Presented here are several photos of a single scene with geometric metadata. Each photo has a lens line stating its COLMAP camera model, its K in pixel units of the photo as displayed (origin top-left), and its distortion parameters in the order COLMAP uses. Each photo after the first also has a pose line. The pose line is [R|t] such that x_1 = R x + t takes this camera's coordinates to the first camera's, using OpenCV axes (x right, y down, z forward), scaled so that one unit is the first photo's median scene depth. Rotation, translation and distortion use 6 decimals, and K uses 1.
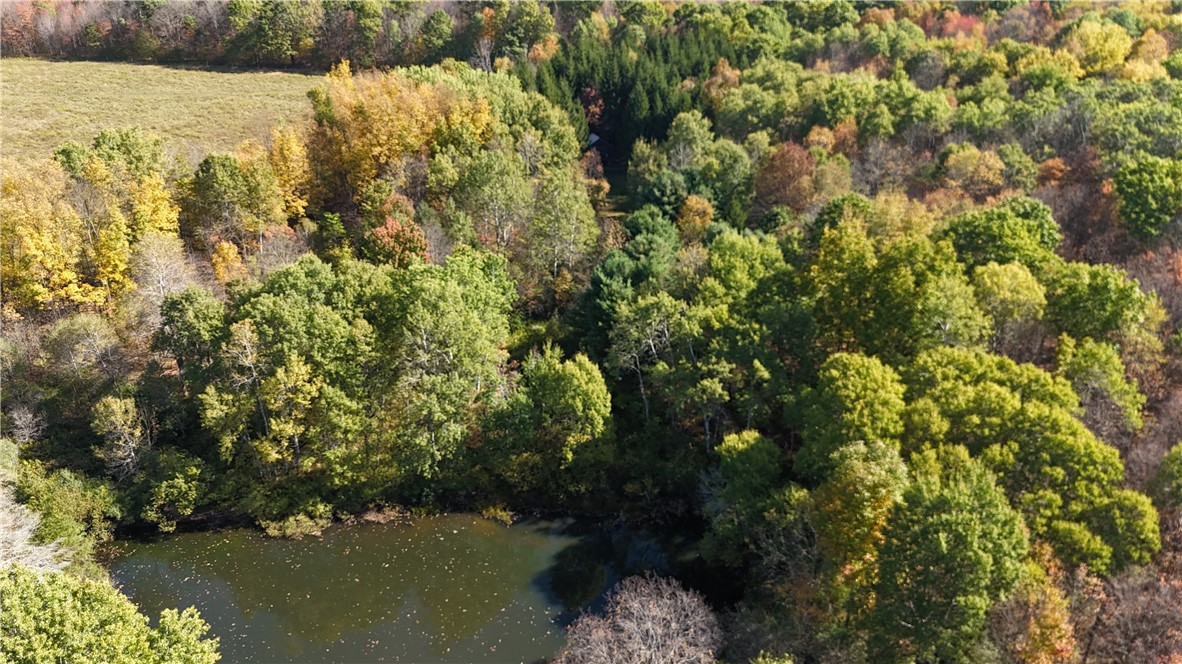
lens RADIAL K [[874.1, 0, 591.0], [0, 874.1, 332.0], [0, 0, 1]] dist [0.076390, -0.087659]
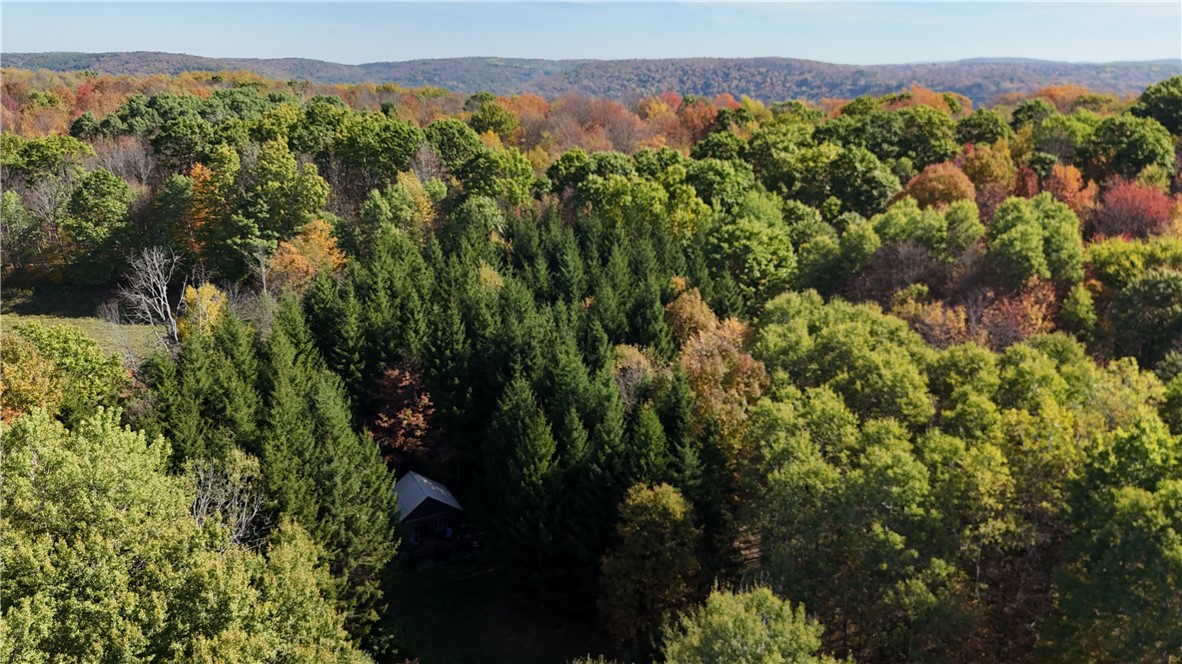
lens RADIAL K [[867.0, 0, 591.0], [0, 867.0, 332.0], [0, 0, 1]] dist [0.088527, -0.088942]
pose [[0.979728, -0.064289, 0.189736, 0.016482], [0.084826, 0.991143, -0.102175, -0.348855], [-0.181486, 0.116198, 0.976504, 0.810090]]
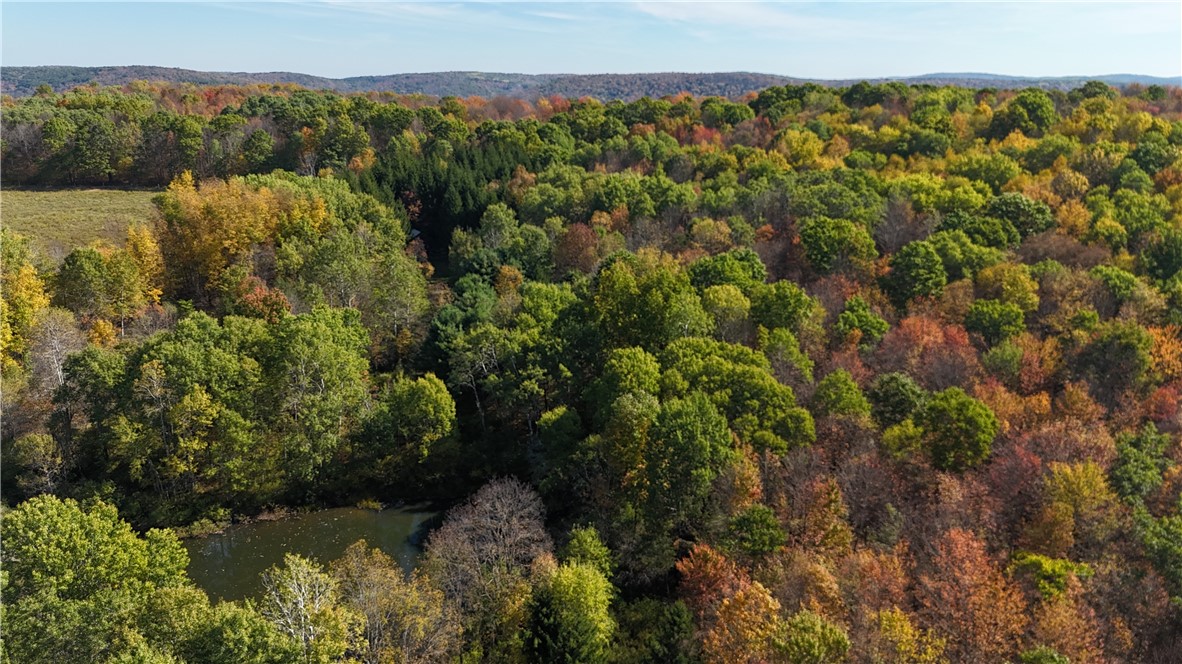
lens RADIAL K [[867.0, 0, 591.0], [0, 867.0, 332.0], [0, 0, 1]] dist [0.088527, -0.088942]
pose [[0.975668, -0.065055, 0.209379, -0.027365], [0.090702, 0.989180, -0.115309, 0.085095], [-0.199612, 0.131494, 0.971012, -0.196159]]
